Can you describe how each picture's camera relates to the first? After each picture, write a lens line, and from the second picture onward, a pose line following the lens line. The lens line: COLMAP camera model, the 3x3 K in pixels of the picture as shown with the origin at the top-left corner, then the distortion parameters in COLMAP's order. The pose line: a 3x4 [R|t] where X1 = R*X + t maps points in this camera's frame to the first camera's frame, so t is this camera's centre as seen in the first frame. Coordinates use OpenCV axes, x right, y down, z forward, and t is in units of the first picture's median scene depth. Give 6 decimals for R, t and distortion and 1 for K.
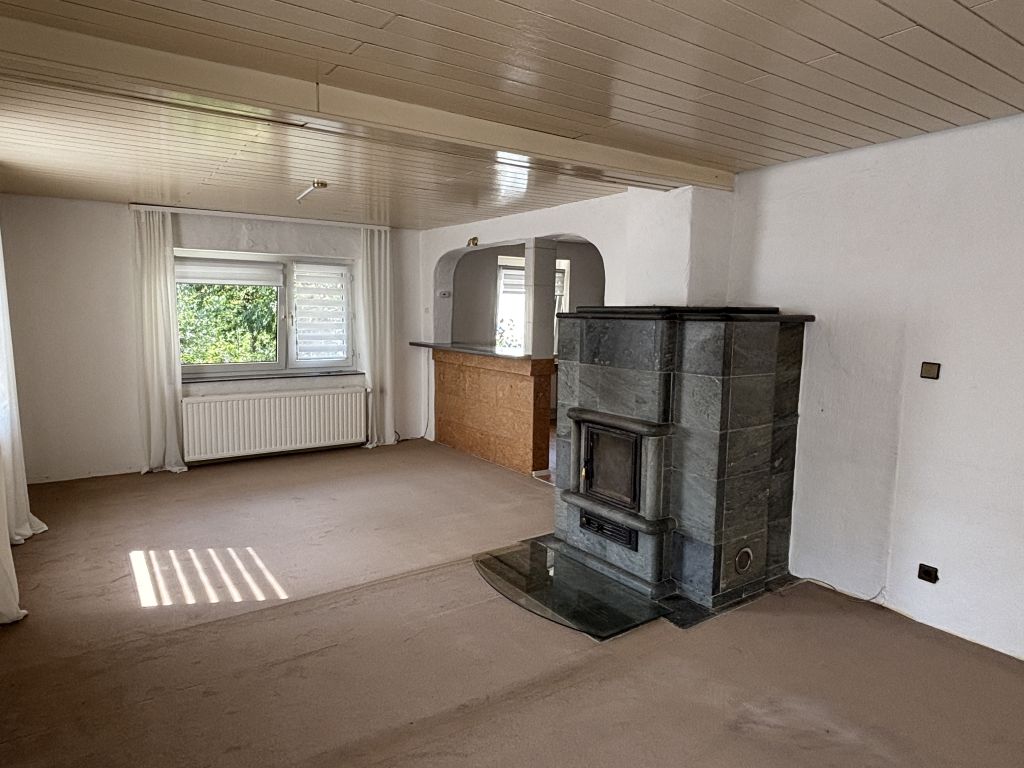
lens RADIAL K [[631.0, 0, 513.4], [0, 631.0, 377.9], [0, 0, 1]] dist [0.010948, -0.001231]
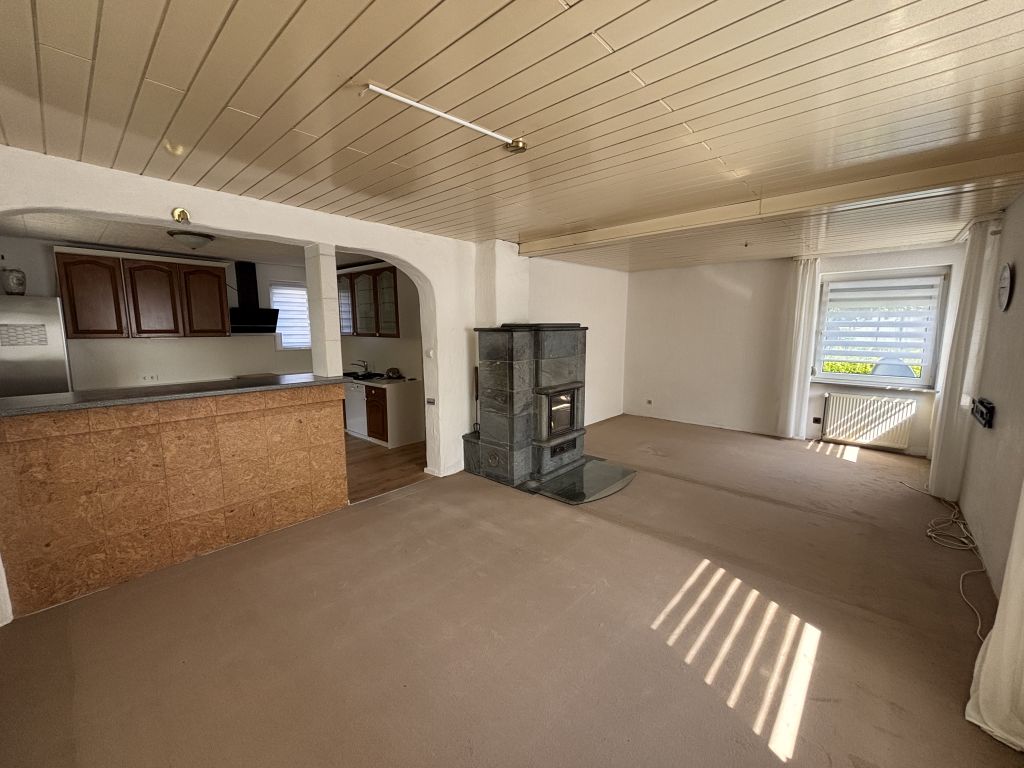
lens RADIAL K [[410.6, 0, 508.4], [0, 410.6, 381.4], [0, 0, 1]] dist [0.004512, 0.000160]
pose [[-0.216734, -0.140809, 0.966022, -0.862870], [0.107811, 0.980038, 0.167041, -0.147721], [-0.970259, 0.140352, -0.197227, 1.275207]]
